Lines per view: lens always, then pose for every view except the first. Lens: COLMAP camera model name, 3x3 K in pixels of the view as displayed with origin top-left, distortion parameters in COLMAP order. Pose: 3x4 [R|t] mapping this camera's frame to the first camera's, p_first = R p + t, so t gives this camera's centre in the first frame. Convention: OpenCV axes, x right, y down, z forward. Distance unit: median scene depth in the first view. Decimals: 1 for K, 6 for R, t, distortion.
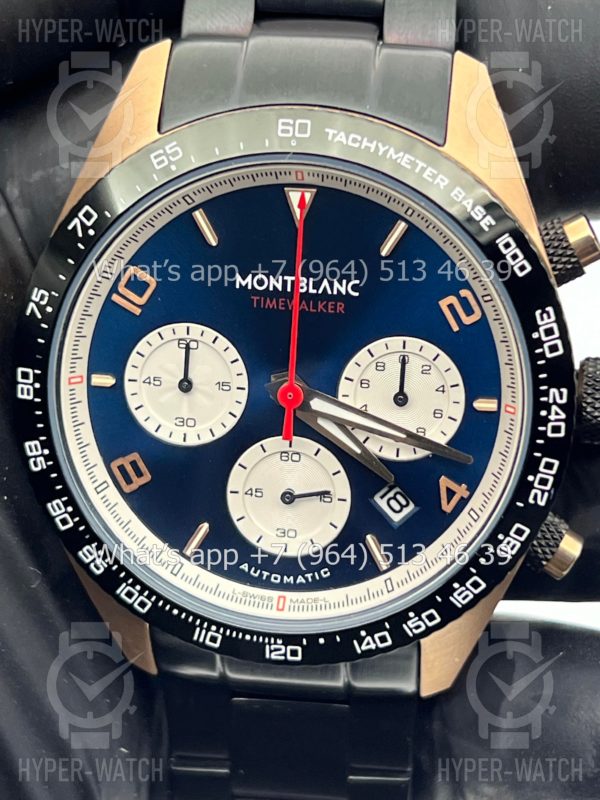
lens RADIAL K [[1879.5, 0, 300.0], [0, 1879.5, 400.0], [0, 0, 1]] dist [0.279505, -0.622324]
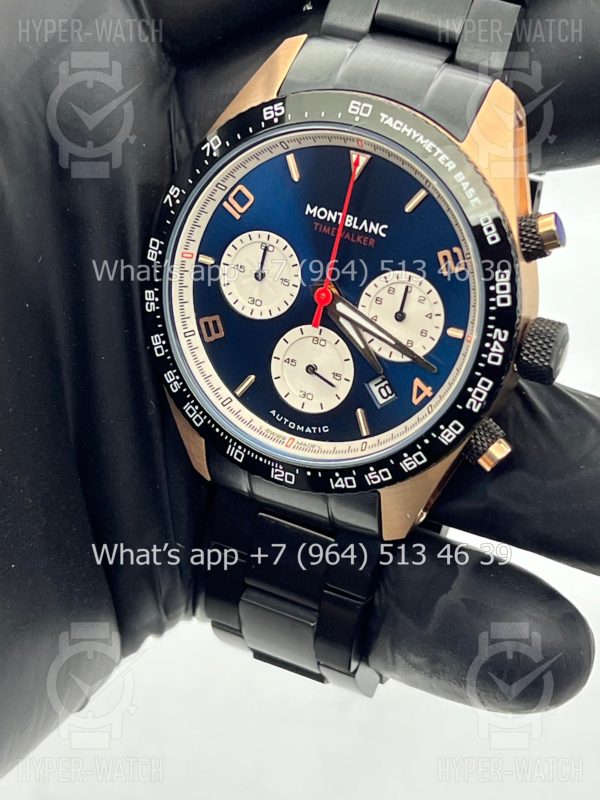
lens RADIAL K [[1879.5, 0, 300.0], [0, 1879.5, 400.0], [0, 0, 1]] dist [0.279505, -0.622324]
pose [[0.946929, 0.228090, -0.226497, 0.312131], [-0.232055, 0.972658, 0.009331, 0.063455], [0.222433, 0.043724, 0.973967, -0.368808]]
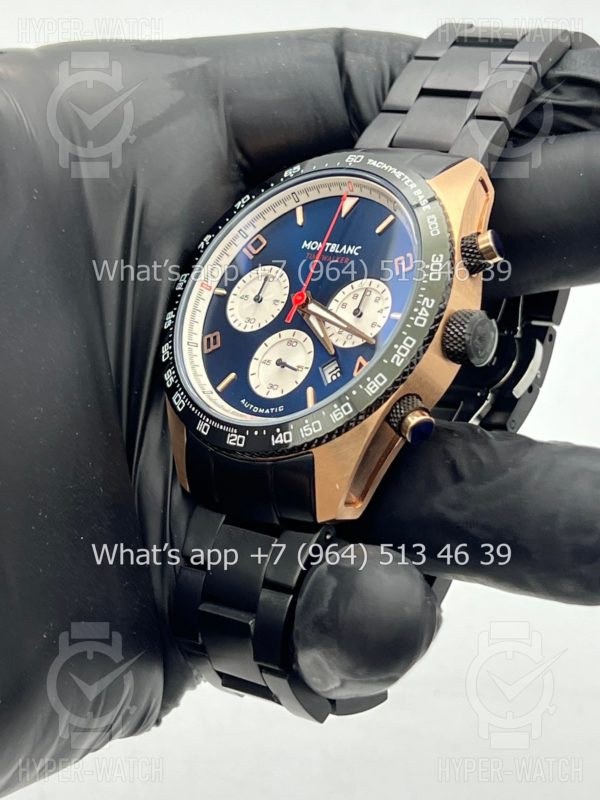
lens RADIAL K [[1804.8, 0, 300.0], [0, 1804.8, 400.0], [0, 0, 1]] dist [0.266910, -0.111800]
pose [[0.825965, 0.153634, -0.542383, 0.864849], [-0.433777, 0.787701, -0.437453, 0.757653], [0.360028, 0.596594, 0.717256, -0.087862]]
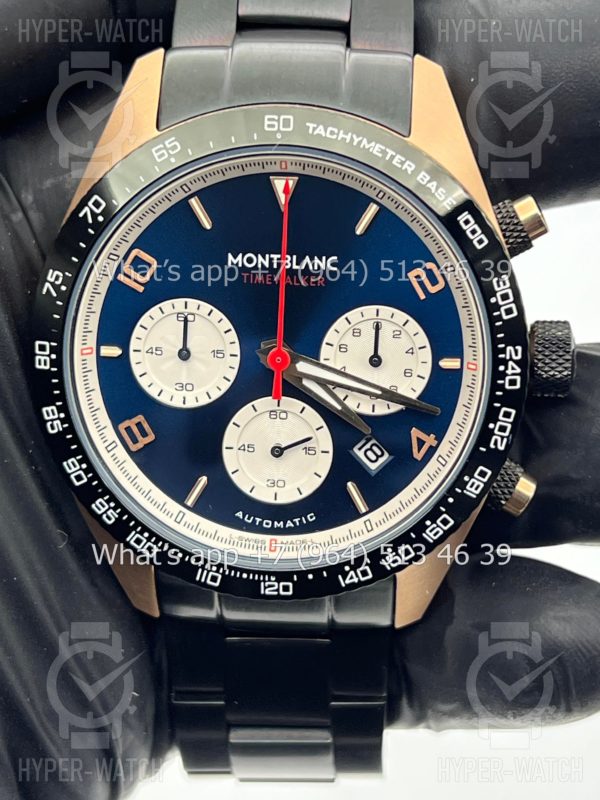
lens RADIAL K [[1879.5, 0, 300.0], [0, 1879.5, 400.0], [0, 0, 1]] dist [0.279505, -0.622324]
pose [[0.998165, -0.024783, 0.055250, -0.055117], [0.025860, 0.999487, -0.018875, 0.043314], [-0.054754, 0.020269, 0.998294, -0.131306]]
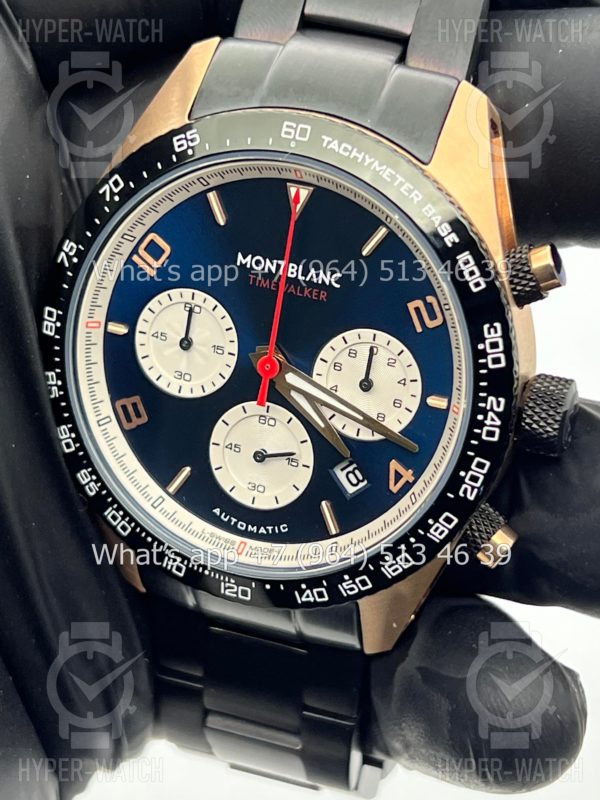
lens RADIAL K [[1879.5, 0, 300.0], [0, 1879.5, 400.0], [0, 0, 1]] dist [0.279505, -0.622324]
pose [[0.970730, 0.156181, -0.182460, 0.219386], [-0.151709, 0.987683, 0.038307, -0.028422], [0.186195, -0.009505, 0.982467, -0.099483]]
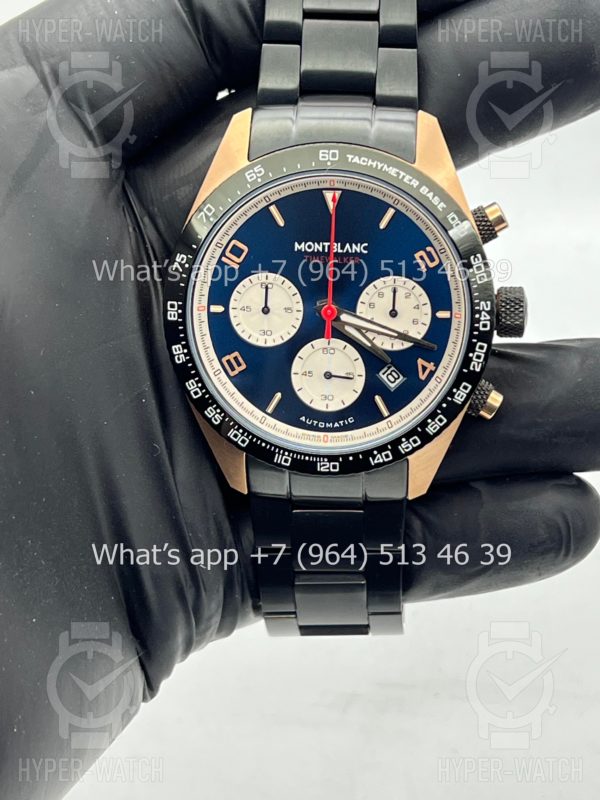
lens RADIAL K [[1879.5, 0, 300.0], [0, 1879.5, 400.0], [0, 0, 1]] dist [0.279505, -0.622324]
pose [[0.998647, -0.028299, 0.043633, -0.107142], [0.030858, 0.997772, -0.059156, 0.175273], [-0.041862, 0.060423, 0.997295, -0.688382]]
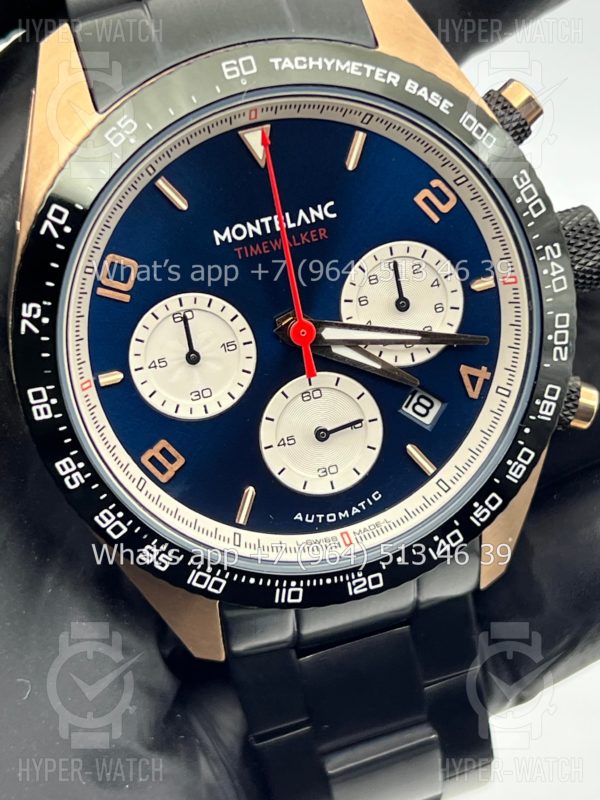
lens RADIAL K [[1879.5, 0, 300.0], [0, 1879.5, 400.0], [0, 0, 1]] dist [0.279505, -0.622324]
pose [[0.920848, -0.303433, 0.244881, -0.258257], [0.308904, 0.950946, 0.016719, 0.014345], [-0.237942, 0.060249, 0.969409, 0.039389]]
